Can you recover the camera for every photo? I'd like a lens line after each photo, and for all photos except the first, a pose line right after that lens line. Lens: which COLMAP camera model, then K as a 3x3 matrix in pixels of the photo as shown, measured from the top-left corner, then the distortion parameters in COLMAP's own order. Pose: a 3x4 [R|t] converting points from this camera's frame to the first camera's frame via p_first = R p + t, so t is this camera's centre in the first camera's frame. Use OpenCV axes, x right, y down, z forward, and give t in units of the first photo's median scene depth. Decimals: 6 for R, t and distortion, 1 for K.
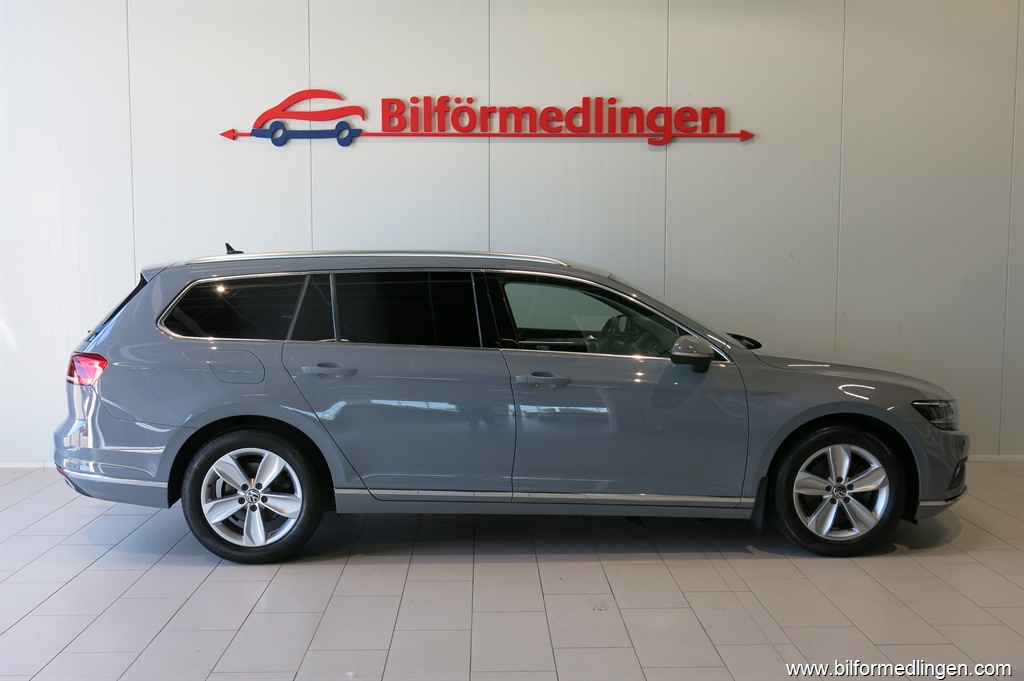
lens RADIAL K [[931.1, 0, 512.0], [0, 931.1, 340.5], [0, 0, 1]] dist [0.005767, -0.000519]
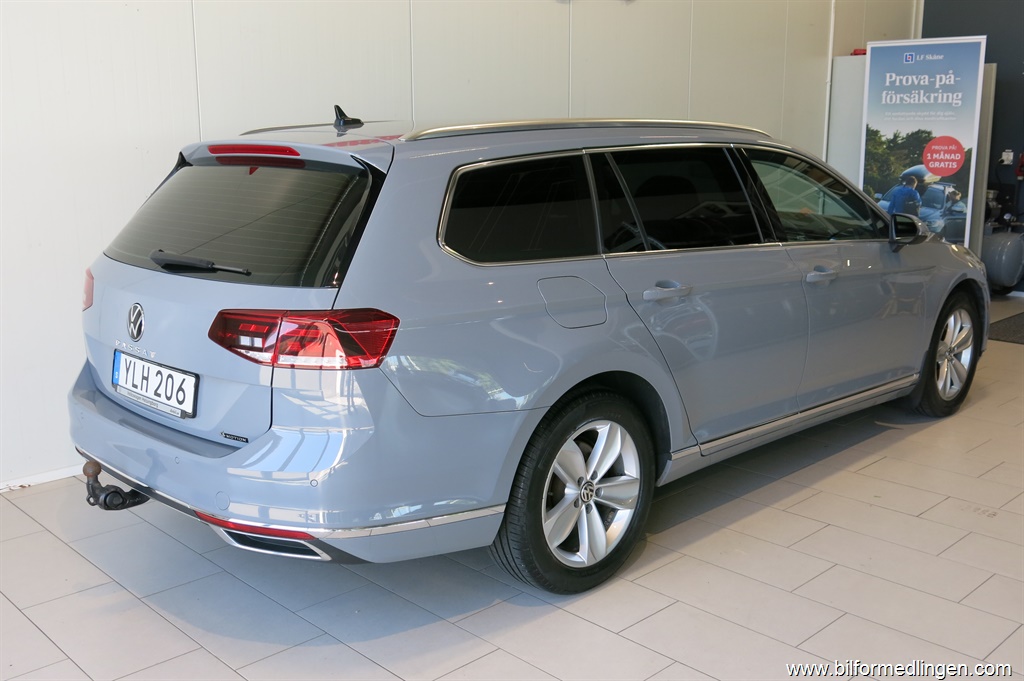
lens RADIAL K [[931.1, 0, 512.0], [0, 931.1, 340.5], [0, 0, 1]] dist [0.005767, -0.000519]
pose [[0.757759, -0.142021, 0.636891, -0.721528], [0.075861, 0.988583, 0.130188, -0.031167], [-0.648109, -0.050336, 0.759882, 0.527872]]
